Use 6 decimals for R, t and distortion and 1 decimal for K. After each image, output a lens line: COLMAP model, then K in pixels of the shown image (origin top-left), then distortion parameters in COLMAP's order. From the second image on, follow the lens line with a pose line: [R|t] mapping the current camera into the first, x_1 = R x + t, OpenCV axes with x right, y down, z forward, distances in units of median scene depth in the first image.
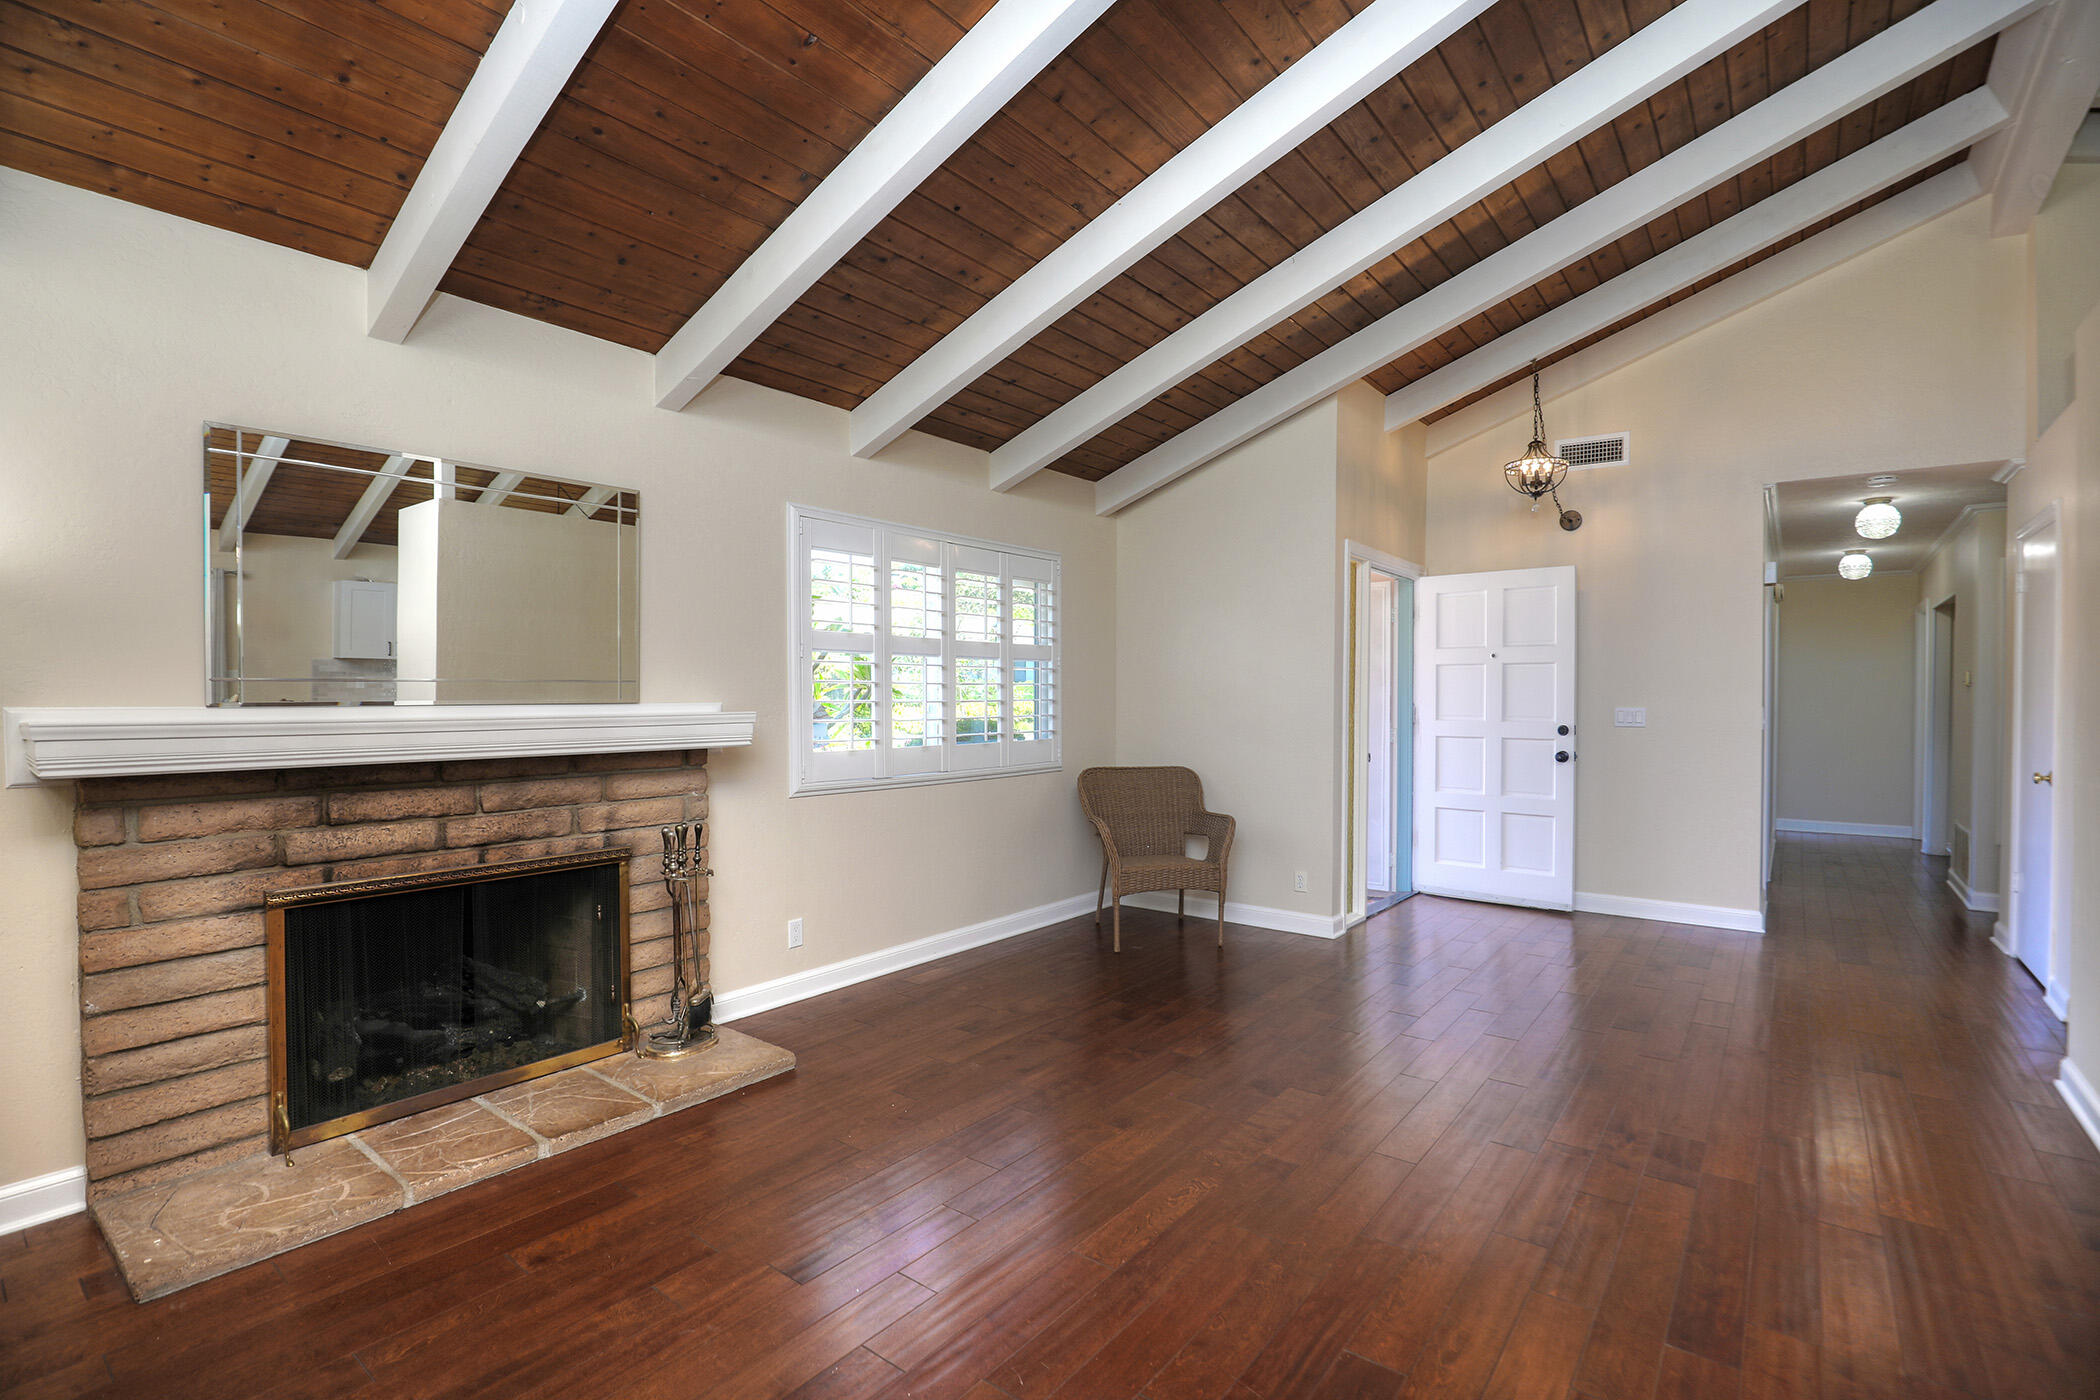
lens RADIAL K [[964.7, 0, 1066.2], [0, 964.7, 706.0], [0, 0, 1]] dist [-0.035803, 0.006107]
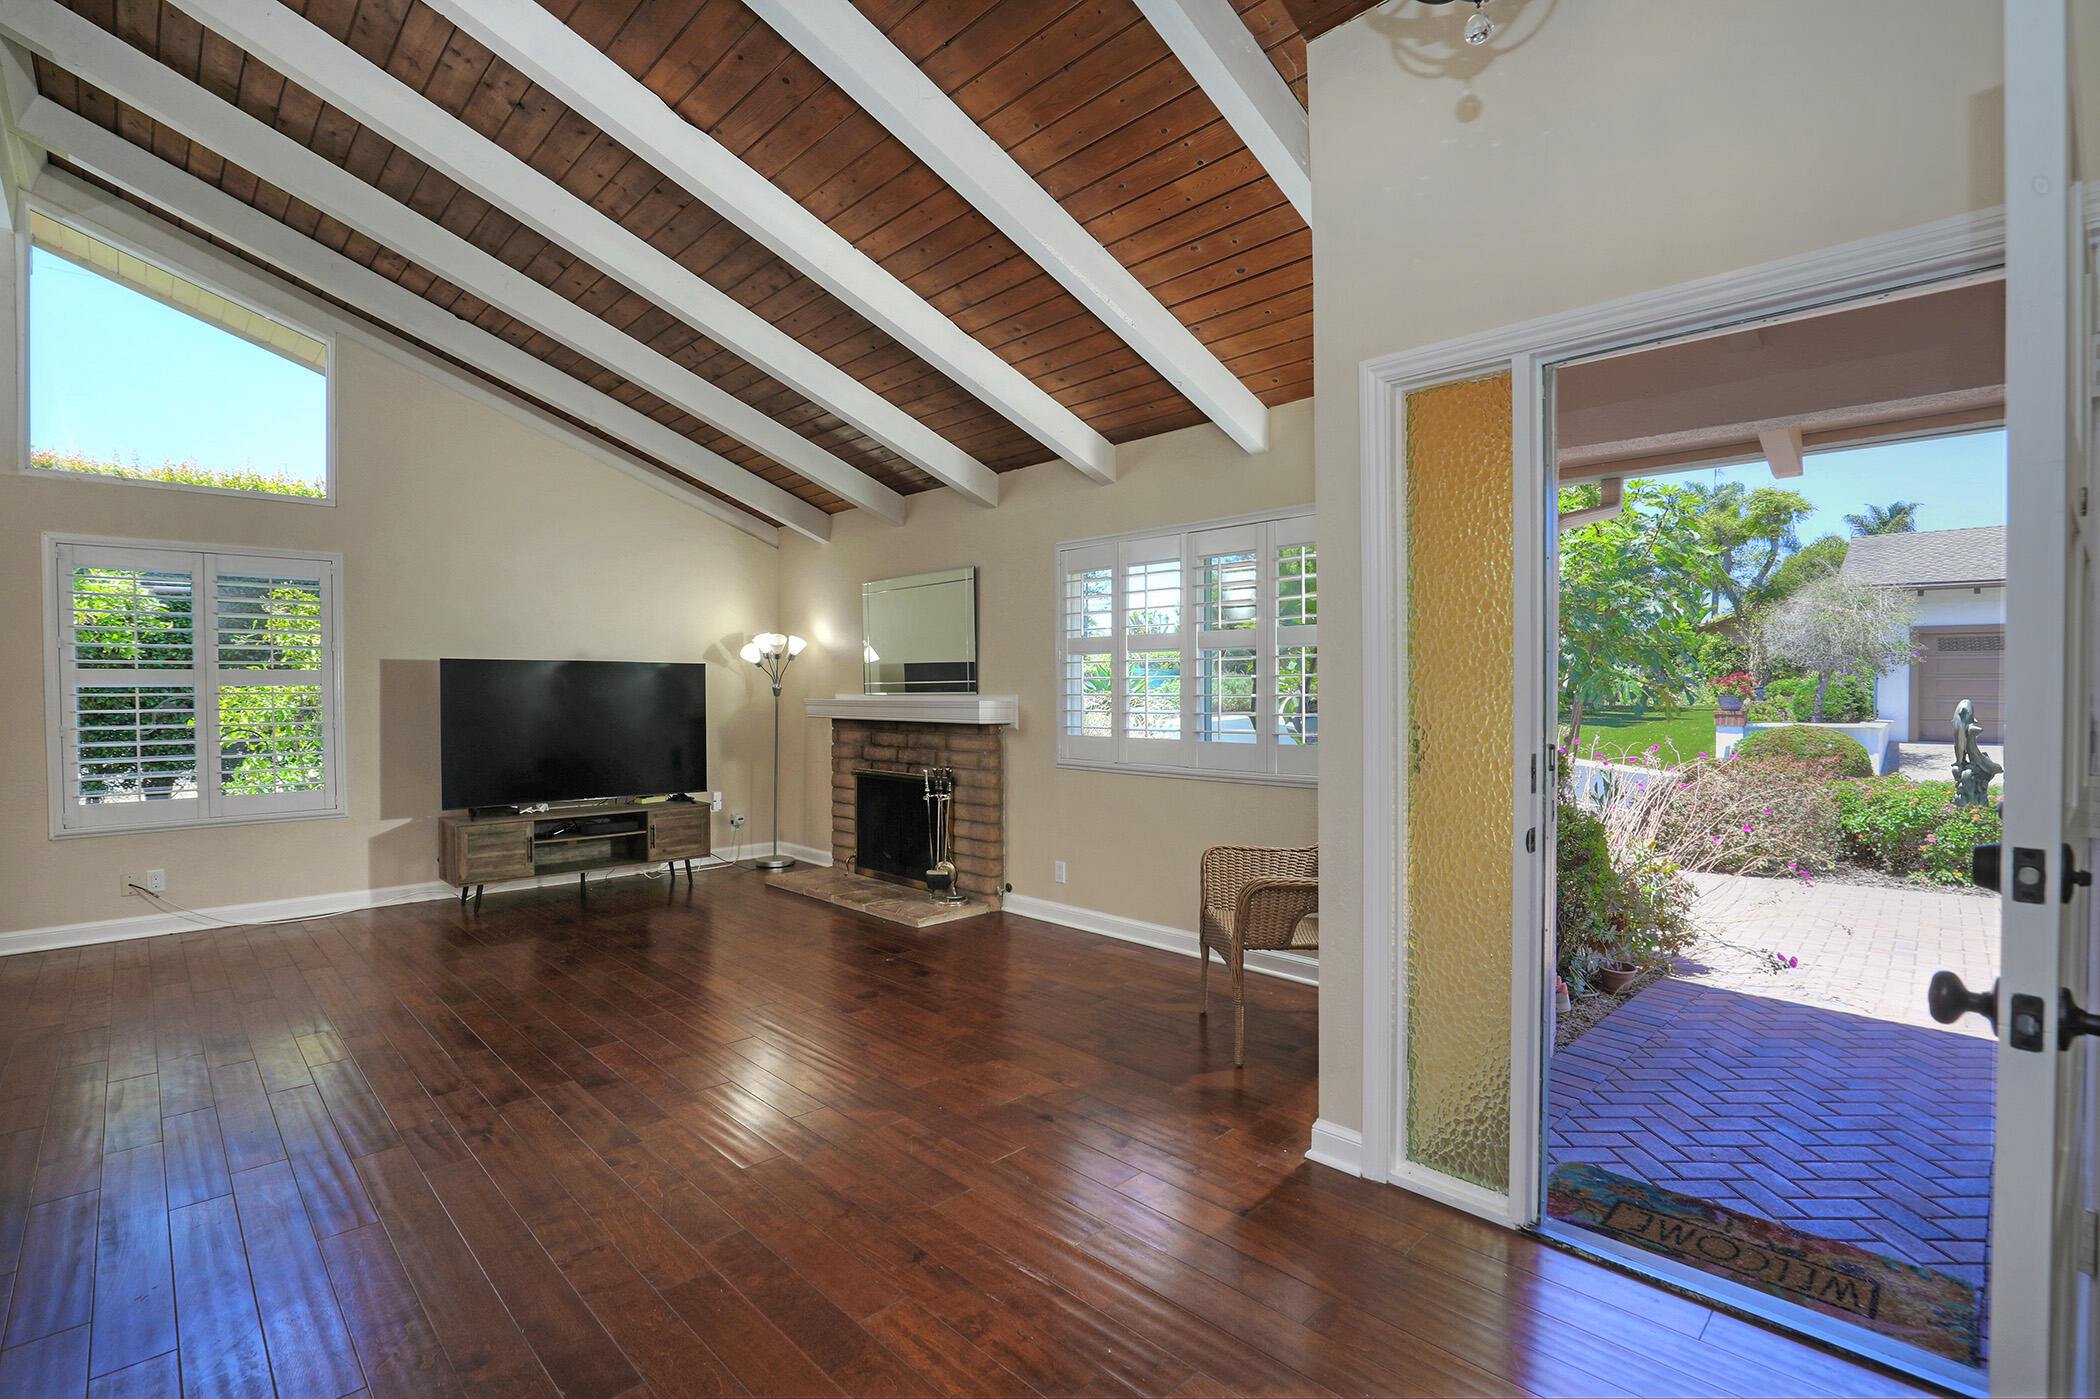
lens RADIAL K [[964.7, 0, 1054.1], [0, 964.7, 704.0], [0, 0, 1]] dist [-0.035803, 0.006107]
pose [[-0.157622, 0.006168, -0.987480, 1.027843], [-0.014512, 0.999858, 0.008562, -0.003161], [0.987393, 0.015680, -0.157510, 1.219401]]
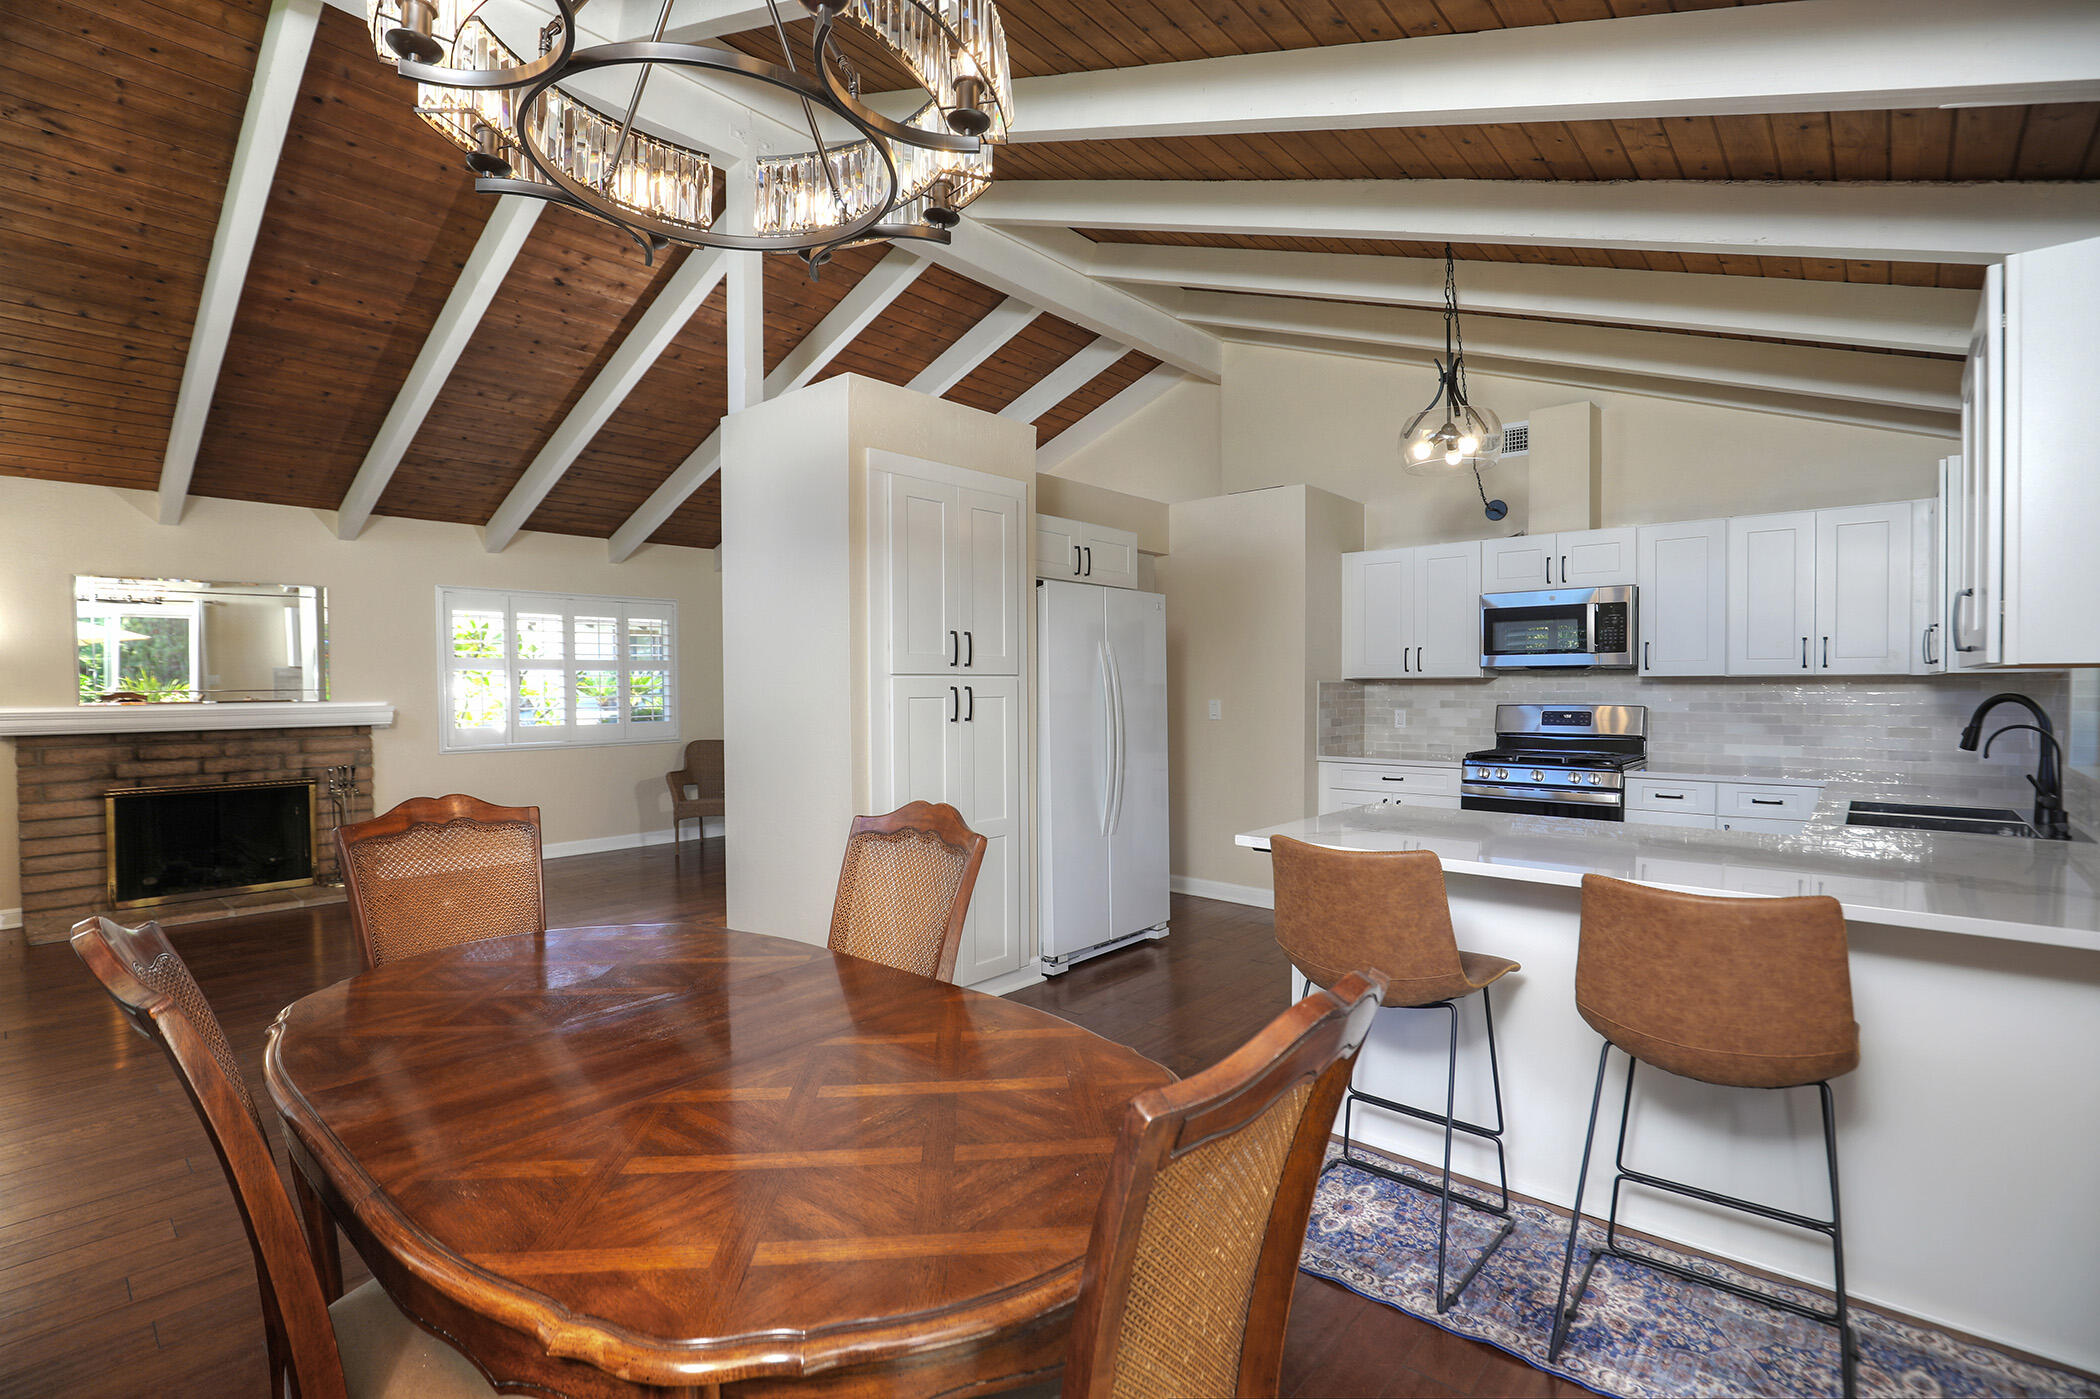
lens RADIAL K [[964.7, 0, 1051.0], [0, 964.7, 701.5], [0, 0, 1]] dist [-0.035803, 0.006107]
pose [[0.996451, -0.009342, -0.083652, 0.951973], [0.009709, 0.999945, 0.003988, 0.003567], [0.083610, -0.004787, 0.996487, -0.610828]]
